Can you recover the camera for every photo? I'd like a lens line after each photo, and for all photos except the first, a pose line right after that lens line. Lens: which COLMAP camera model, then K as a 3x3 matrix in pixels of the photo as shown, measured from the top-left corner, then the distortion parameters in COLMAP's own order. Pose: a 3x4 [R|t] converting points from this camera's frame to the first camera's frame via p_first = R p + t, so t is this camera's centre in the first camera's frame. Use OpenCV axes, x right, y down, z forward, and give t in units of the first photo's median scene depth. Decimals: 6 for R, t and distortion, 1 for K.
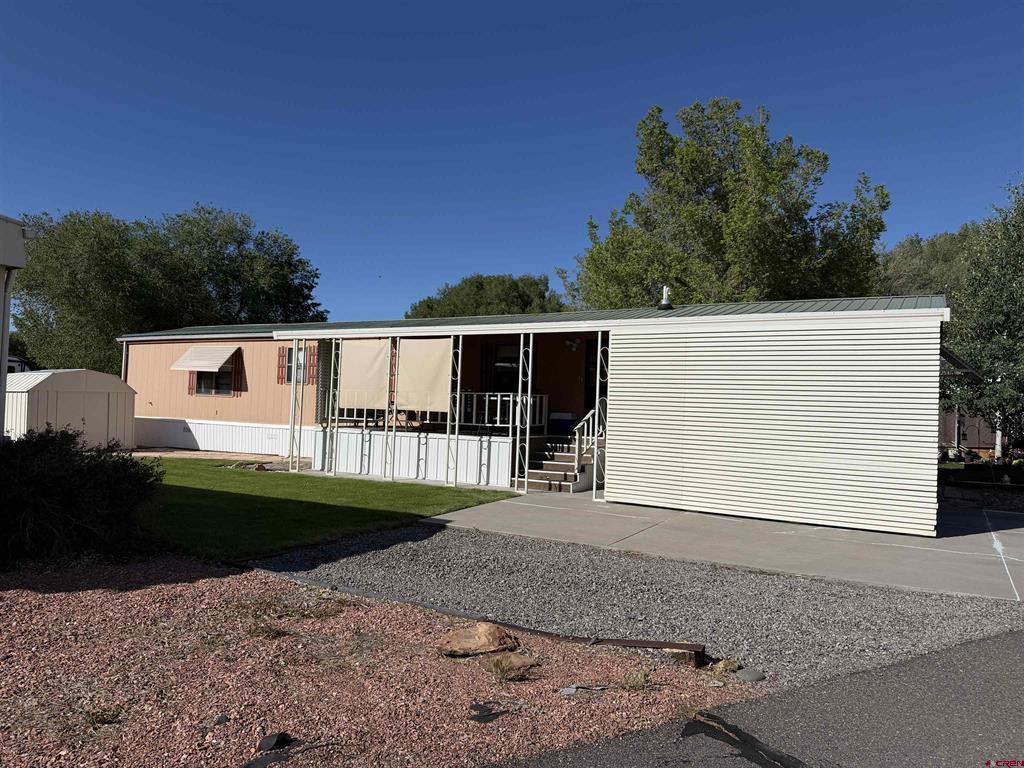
lens RADIAL K [[722.9, 0, 512.3], [0, 722.9, 385.2], [0, 0, 1]] dist [0.036707, -0.040123]
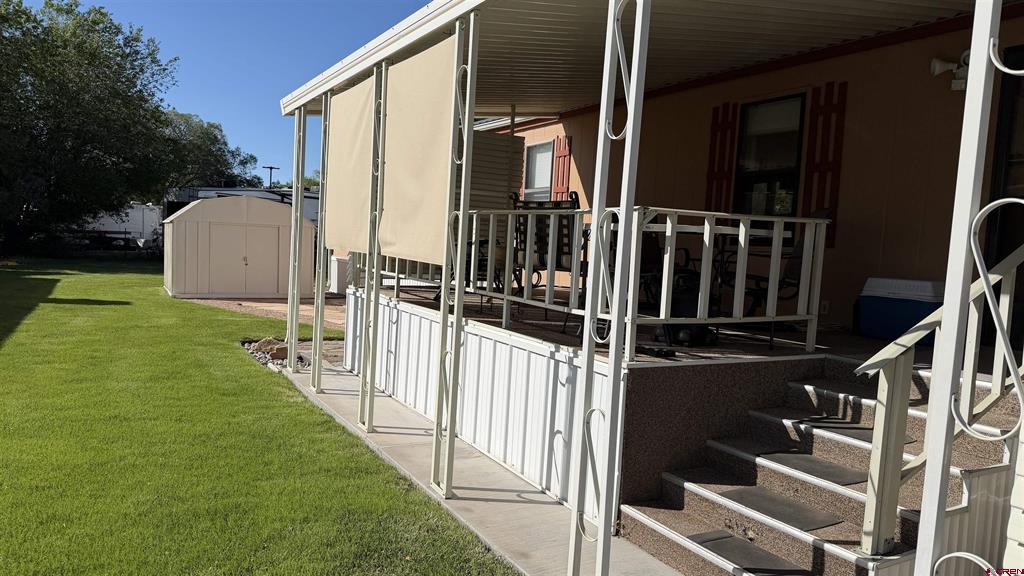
lens RADIAL K [[673.9, 0, 510.1], [0, 673.9, 287.7], [0, 0, 1]] dist [0.003074, 0.000384]
pose [[0.808783, 0.051645, -0.585835, 0.111119], [0.002945, 0.995769, 0.091848, 0.018354], [0.588099, -0.076010, 0.805209, 0.741803]]
